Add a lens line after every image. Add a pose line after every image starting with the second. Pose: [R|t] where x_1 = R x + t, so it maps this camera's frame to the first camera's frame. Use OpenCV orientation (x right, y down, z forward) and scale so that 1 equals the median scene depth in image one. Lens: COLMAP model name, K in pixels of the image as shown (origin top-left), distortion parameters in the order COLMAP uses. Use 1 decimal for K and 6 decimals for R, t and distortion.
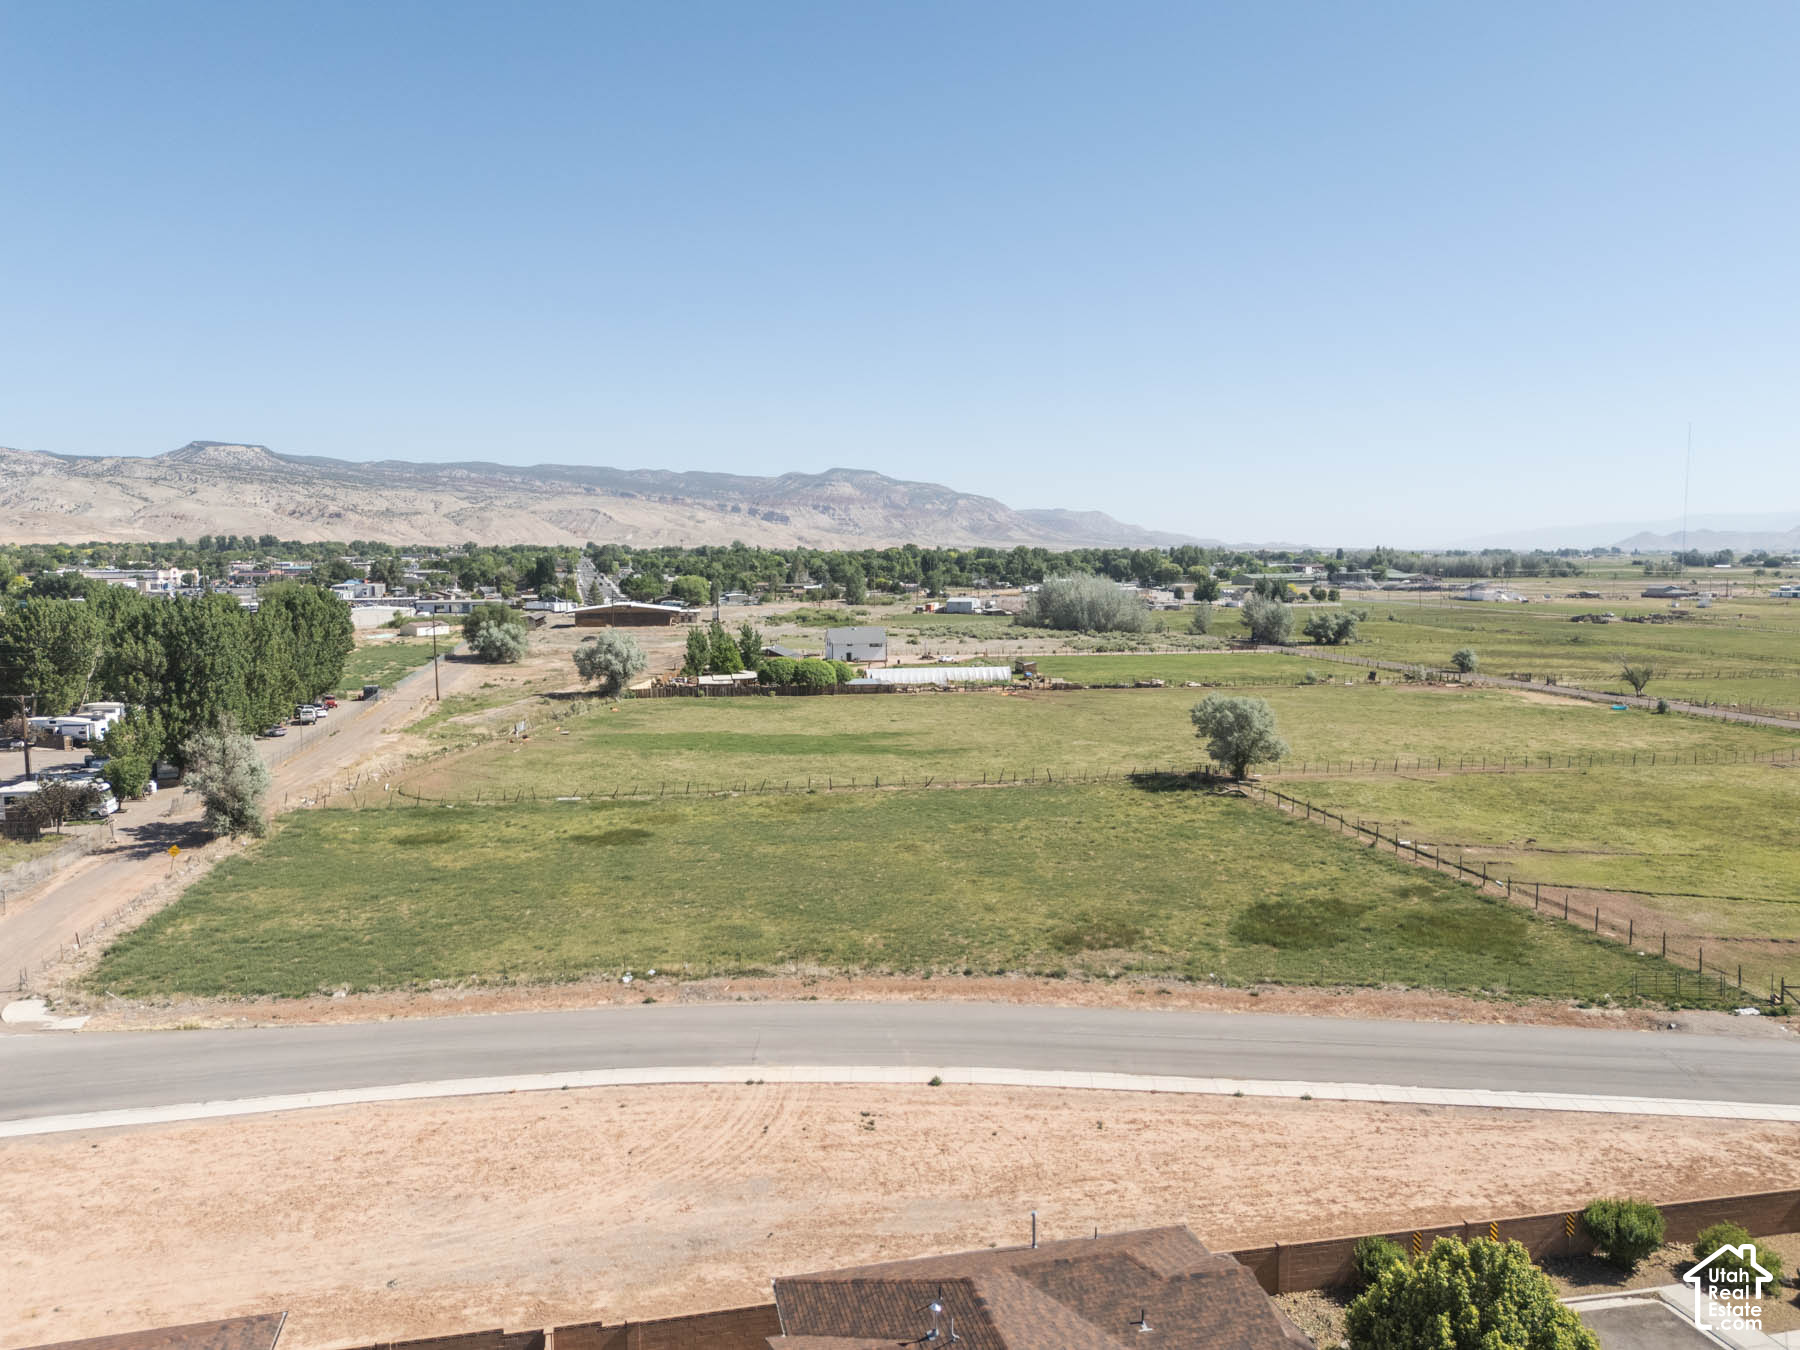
lens RADIAL K [[1320.2, 0, 897.9], [0, 1320.2, 667.5], [0, 0, 1]] dist [0.081380, -0.076988]
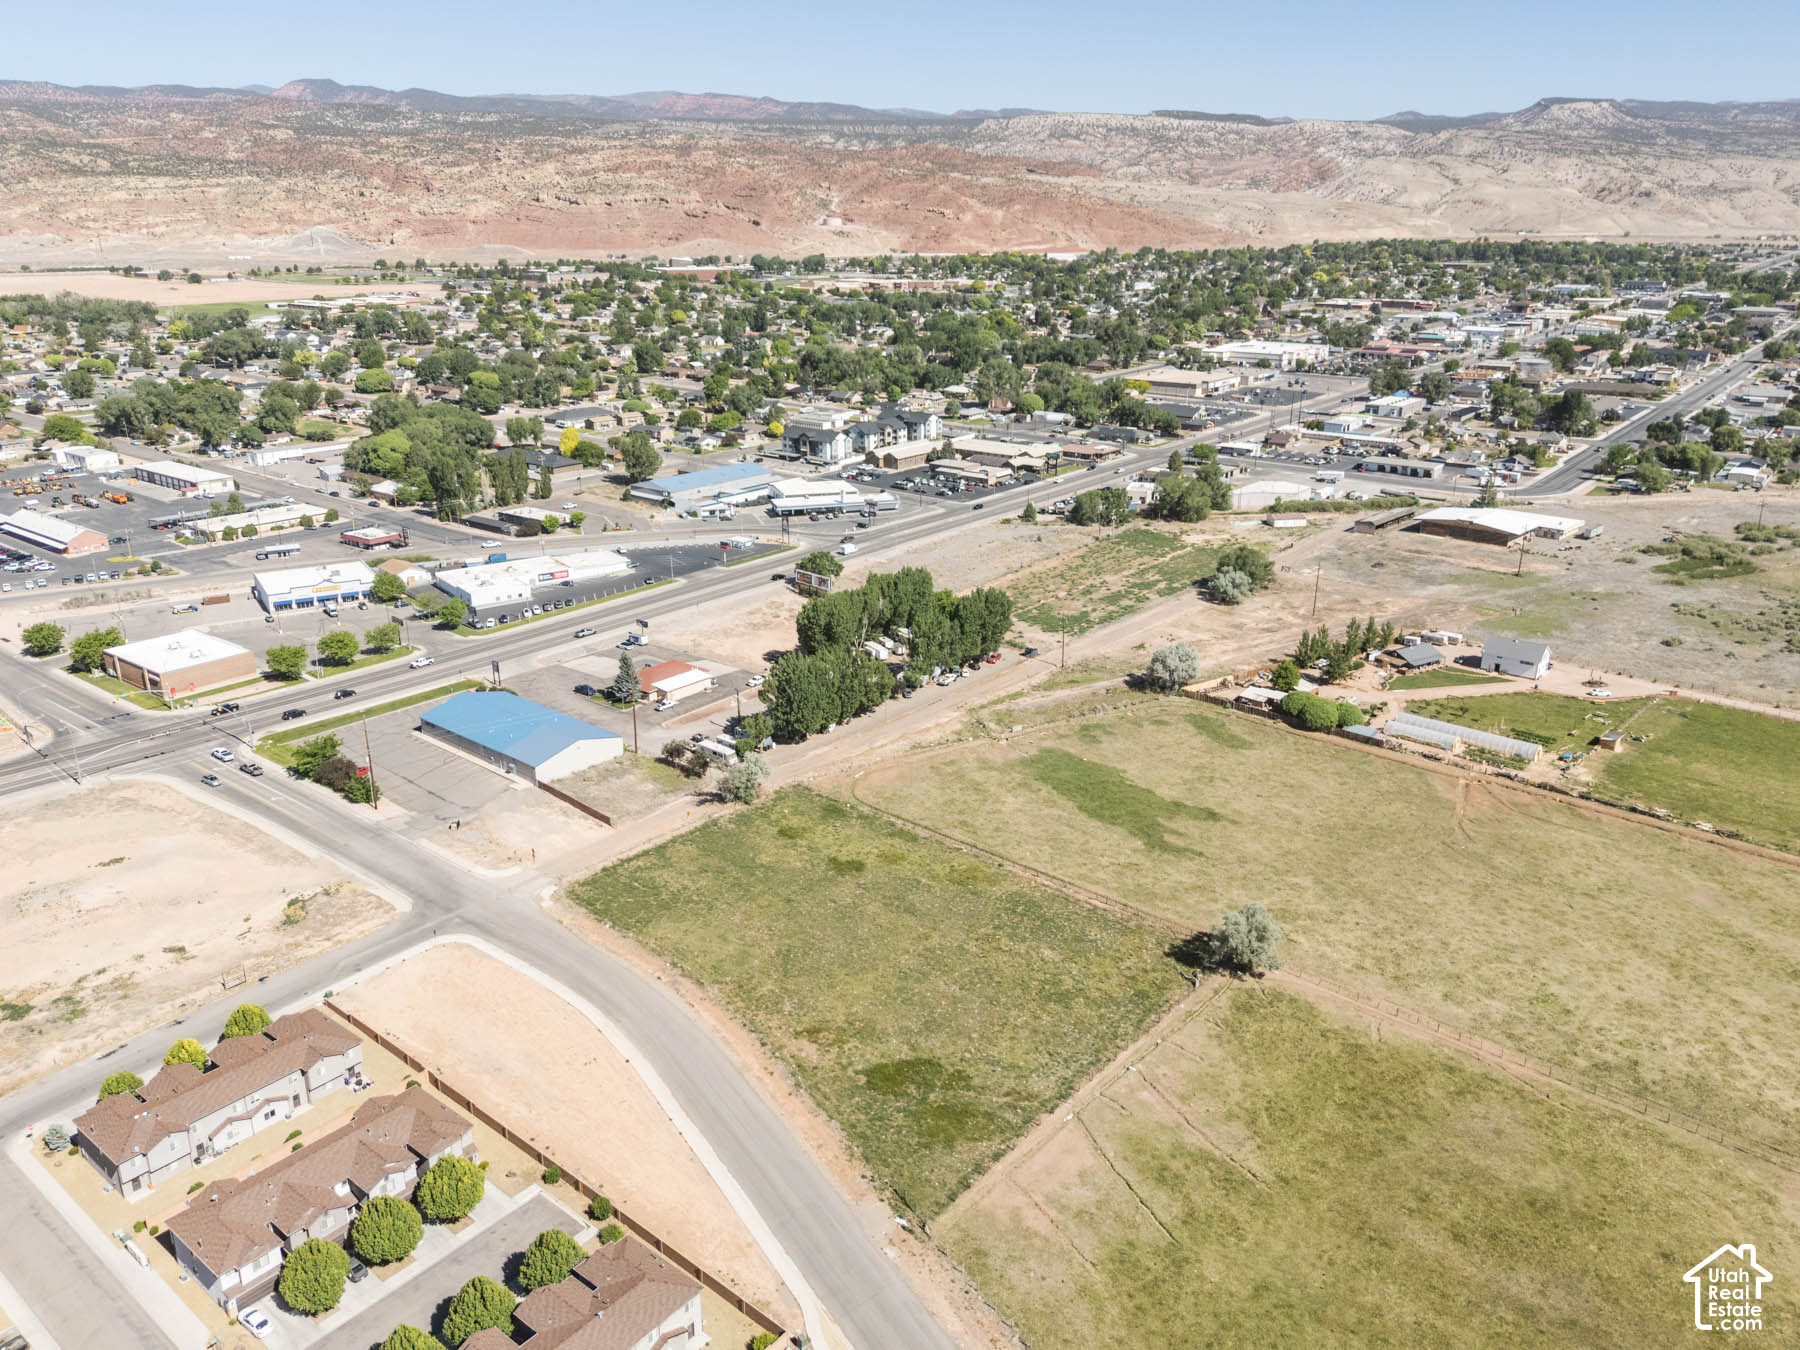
lens RADIAL K [[1320.2, 0, 897.9], [0, 1320.2, 667.5], [0, 0, 1]] dist [0.081380, -0.076988]
pose [[0.613309, 0.266242, -0.743618, 0.583442], [-0.075951, 0.956992, 0.279996, -0.340677], [0.786183, -0.115245, 0.607154, -0.042080]]
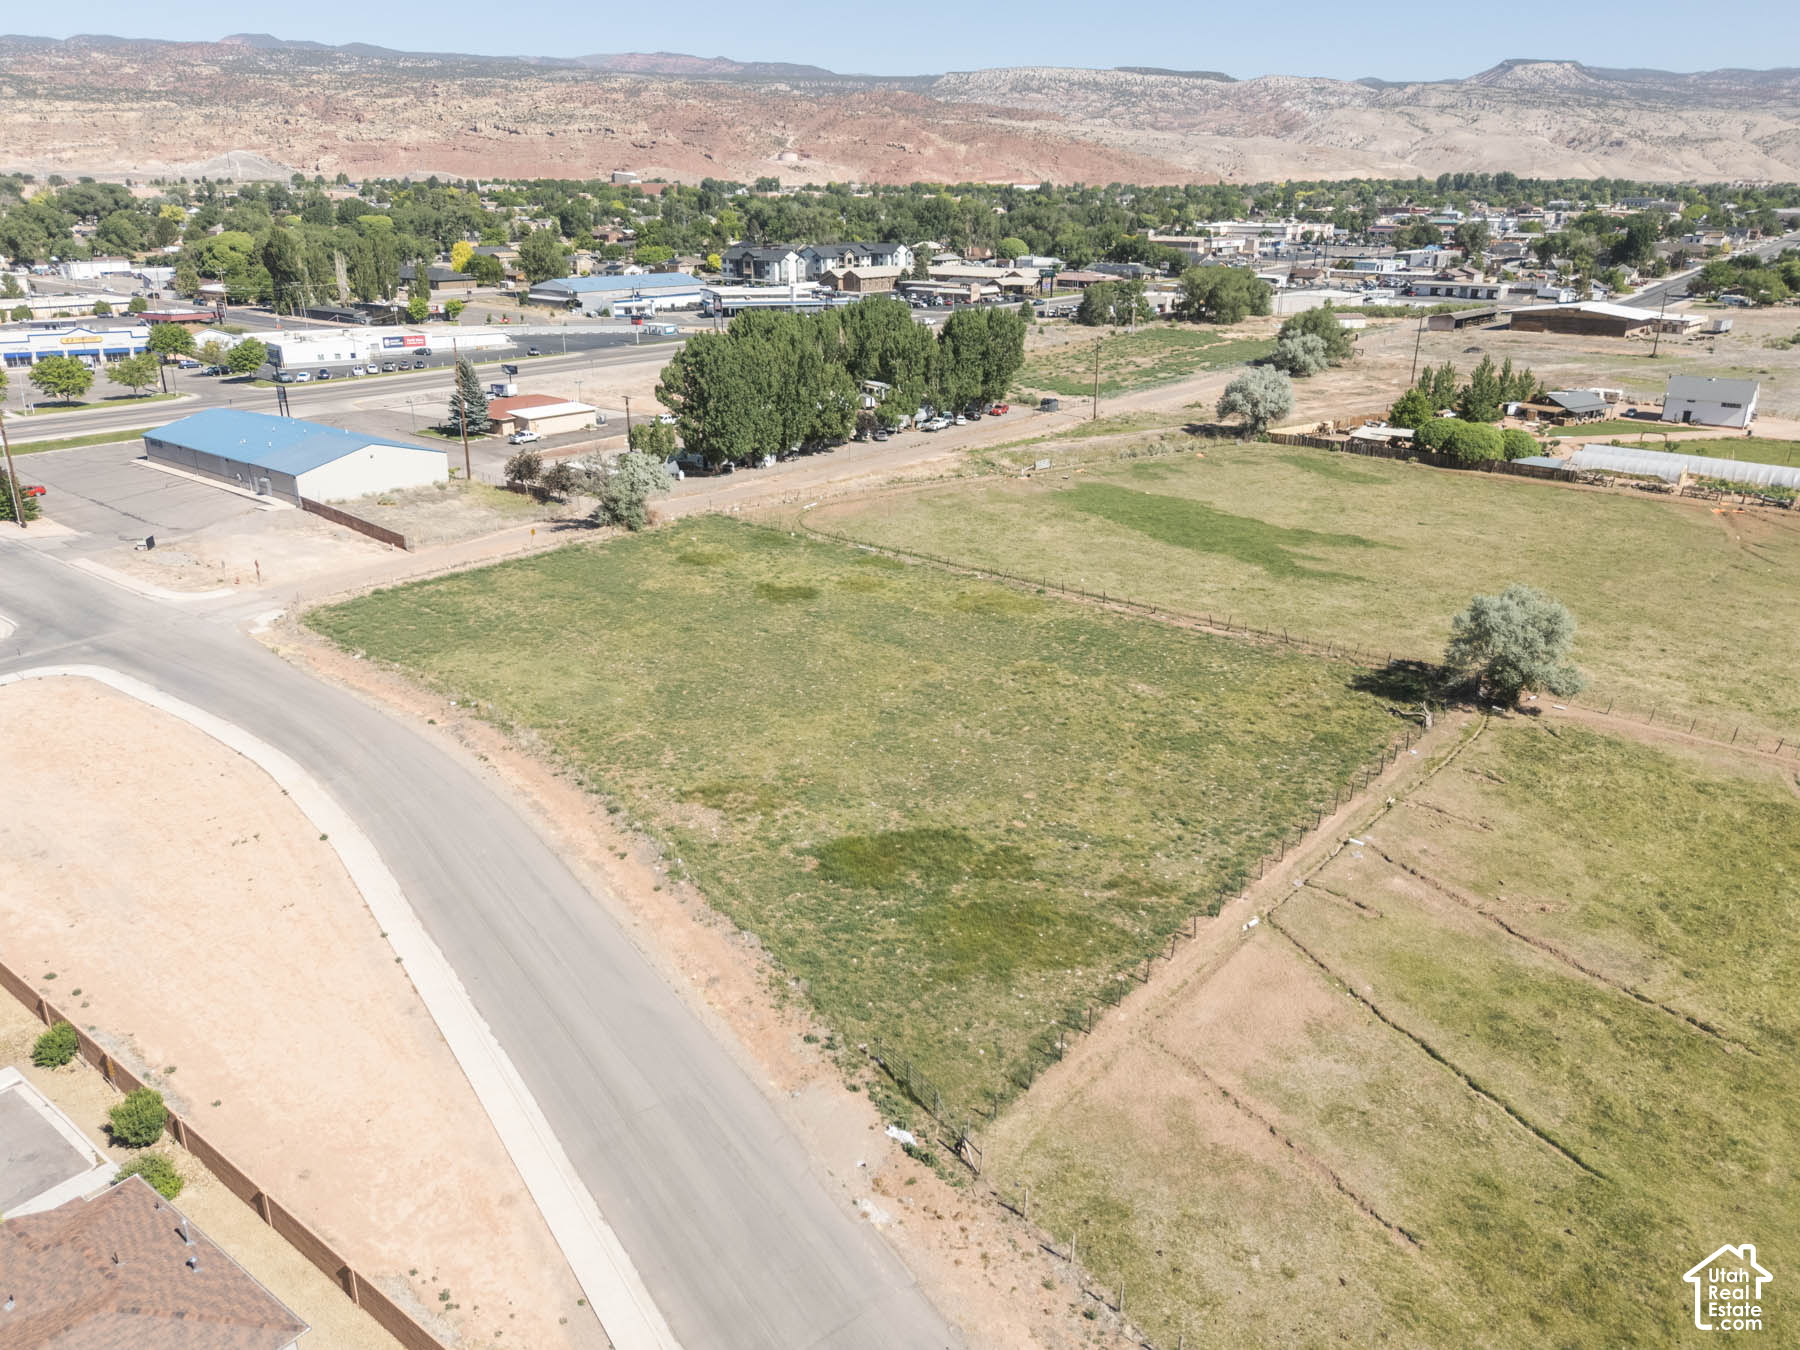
lens RADIAL K [[1320.2, 0, 897.9], [0, 1320.2, 667.5], [0, 0, 1]] dist [0.081380, -0.076988]
pose [[0.636411, 0.275822, -0.720350, 0.347341], [-0.080228, 0.952486, 0.293827, -0.078344], [0.767167, -0.129202, 0.628301, 0.159586]]
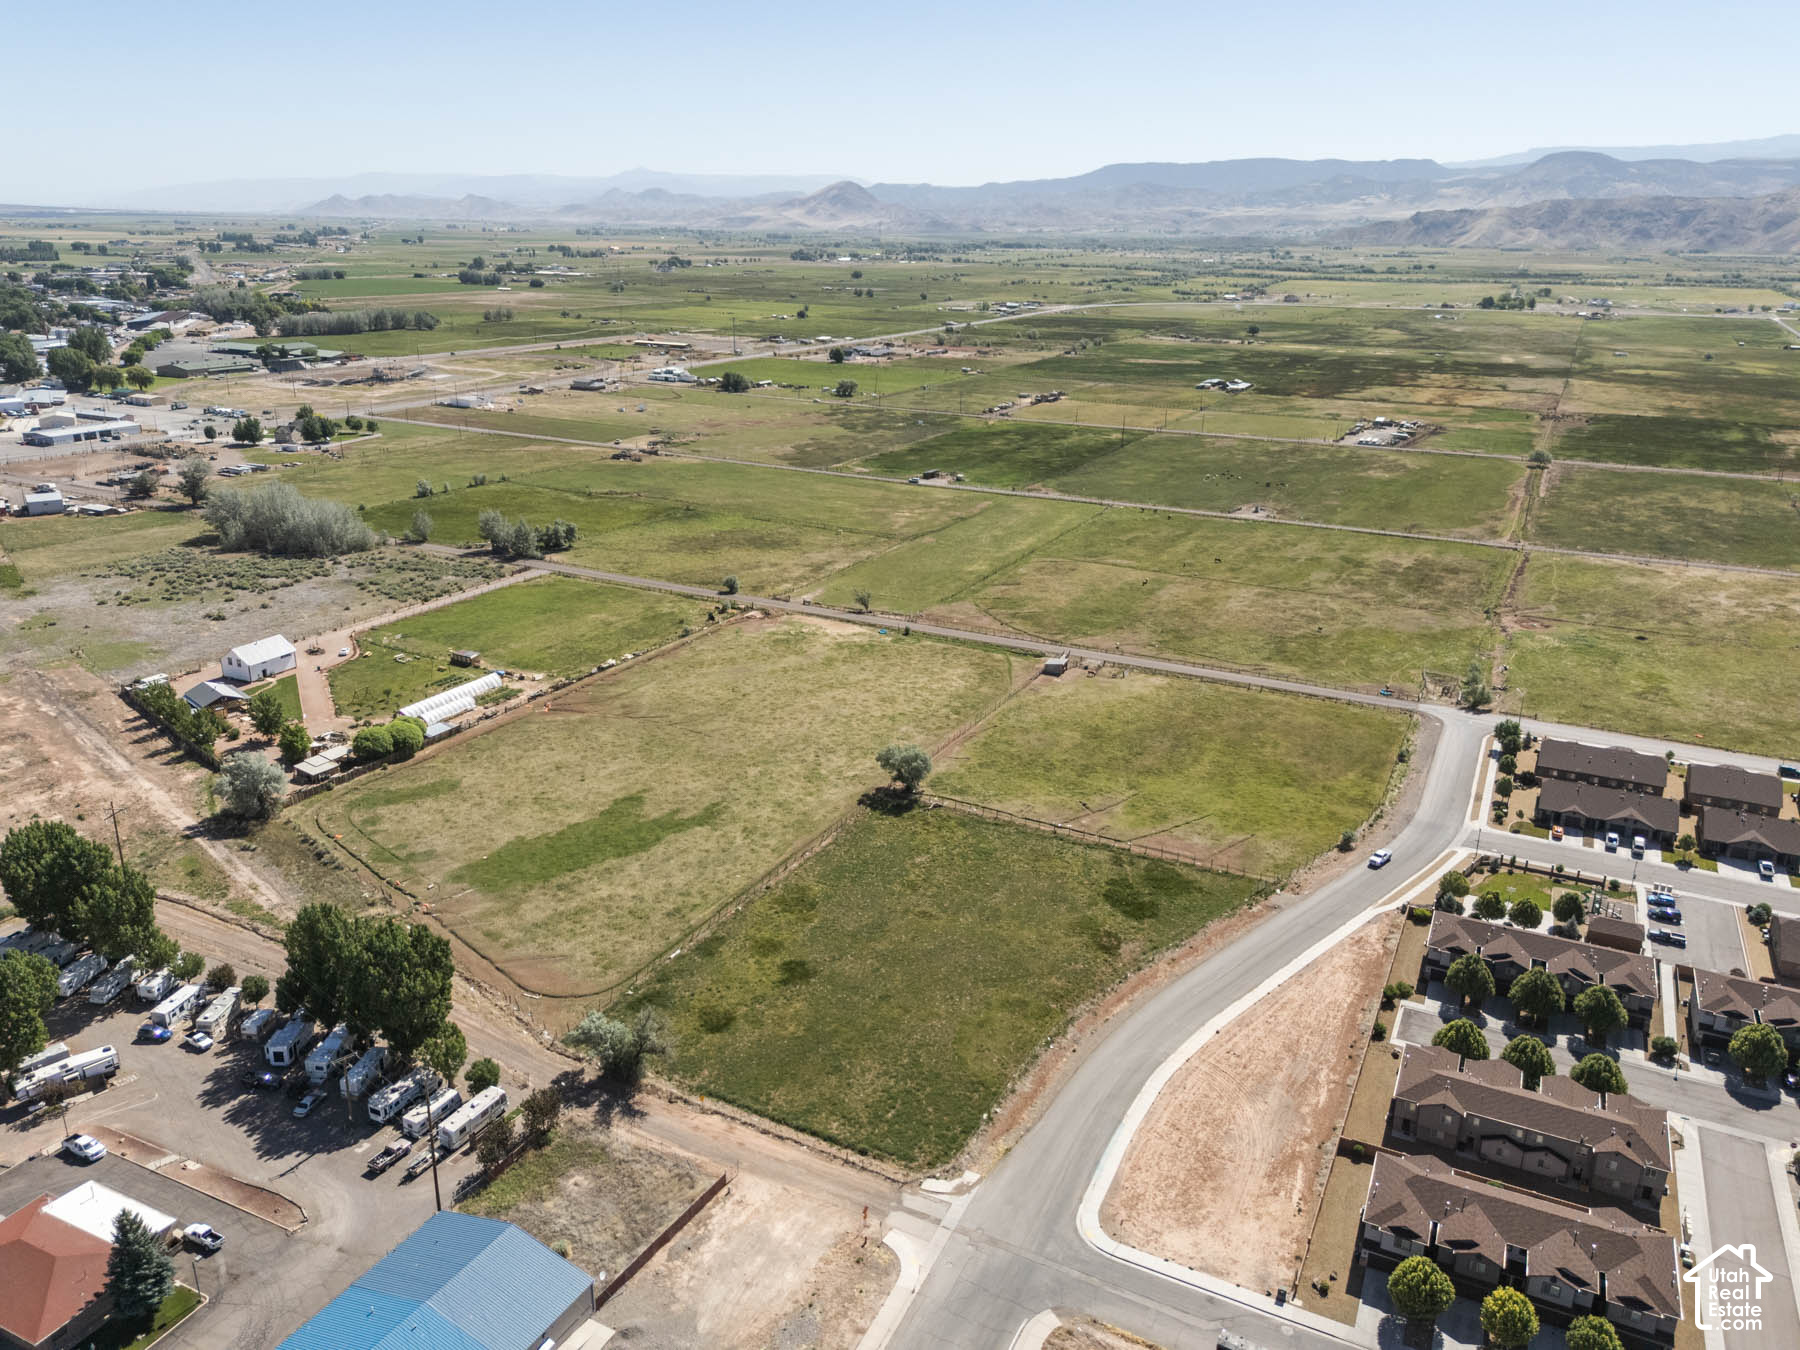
lens RADIAL K [[1320.2, 0, 897.9], [0, 1320.2, 667.5], [0, 0, 1]] dist [0.081380, -0.076988]
pose [[0.630712, -0.237265, 0.738856, -0.621784], [0.051667, 0.962839, 0.265086, -0.331063], [-0.774295, -0.129018, 0.619533, -0.044078]]
